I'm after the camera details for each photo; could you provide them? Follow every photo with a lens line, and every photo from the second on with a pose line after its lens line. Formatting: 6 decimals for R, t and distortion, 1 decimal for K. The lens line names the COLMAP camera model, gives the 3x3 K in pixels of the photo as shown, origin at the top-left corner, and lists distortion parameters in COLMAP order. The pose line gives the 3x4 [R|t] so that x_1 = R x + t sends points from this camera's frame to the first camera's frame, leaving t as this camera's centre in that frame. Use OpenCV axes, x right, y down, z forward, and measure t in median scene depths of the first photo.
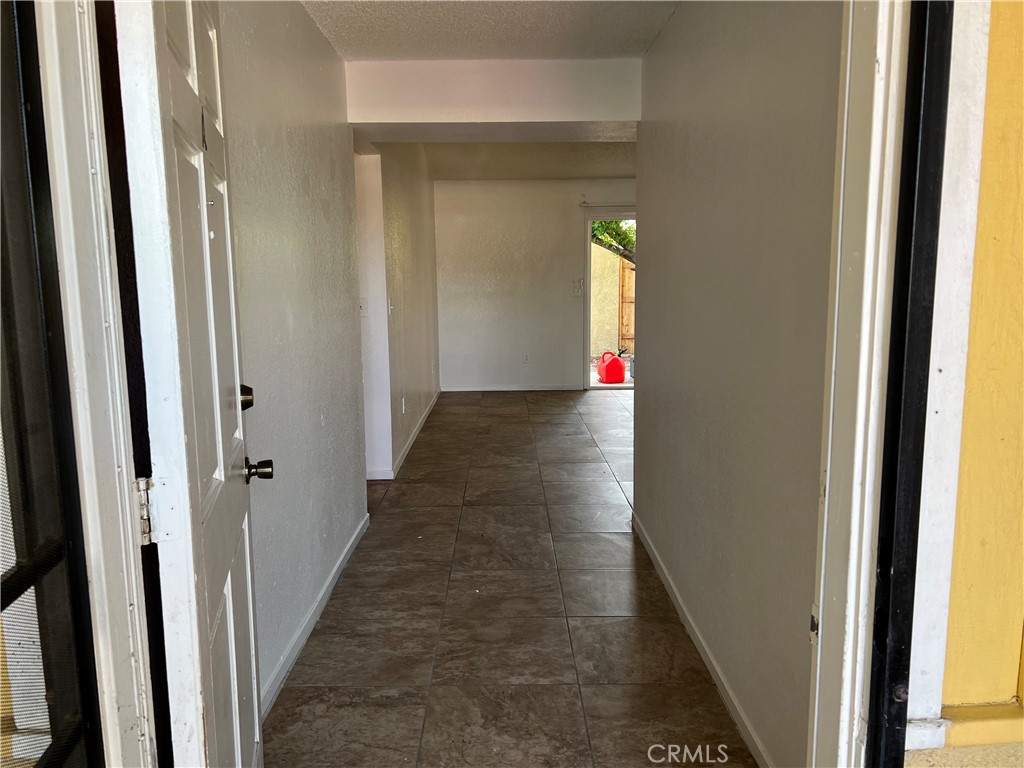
lens RADIAL K [[767.5, 0, 512.0], [0, 767.5, 384.0], [0, 0, 1]] dist [0.108522, -0.260811]
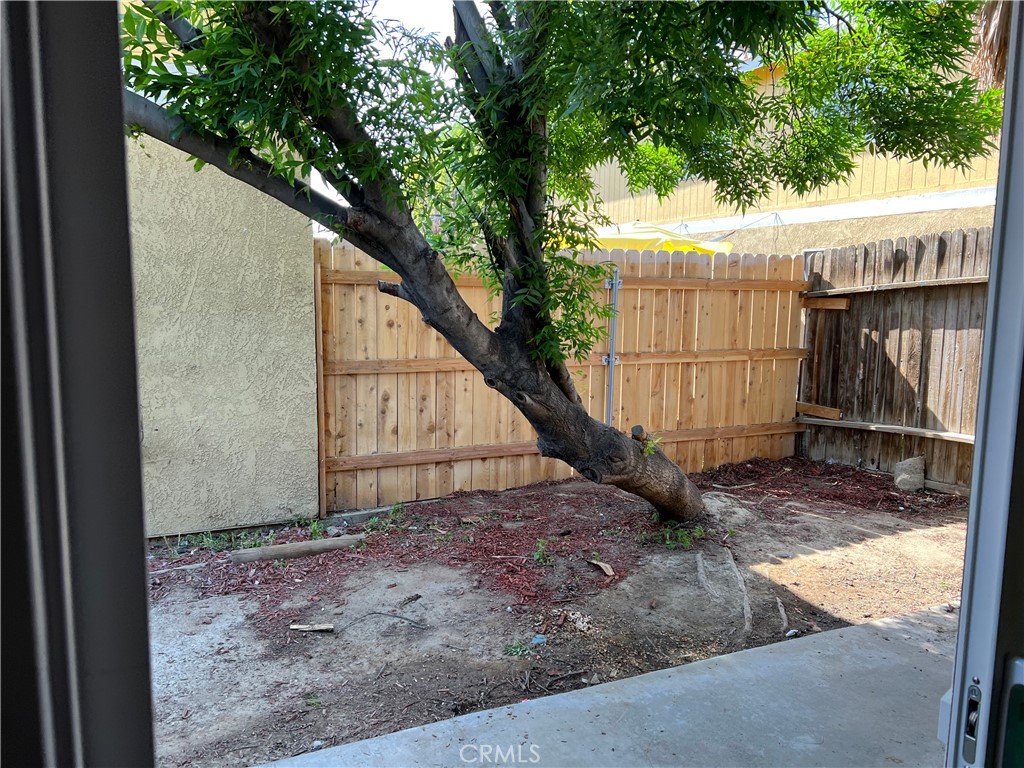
lens RADIAL K [[767.5, 0, 512.0], [0, 767.5, 384.0], [0, 0, 1]] dist [0.108522, -0.260811]
pose [[0.911763, -0.032039, 0.409465, 0.079623], [0.039142, 0.999193, -0.008974, -0.104010], [-0.408847, 0.024210, 0.912282, 0.681396]]
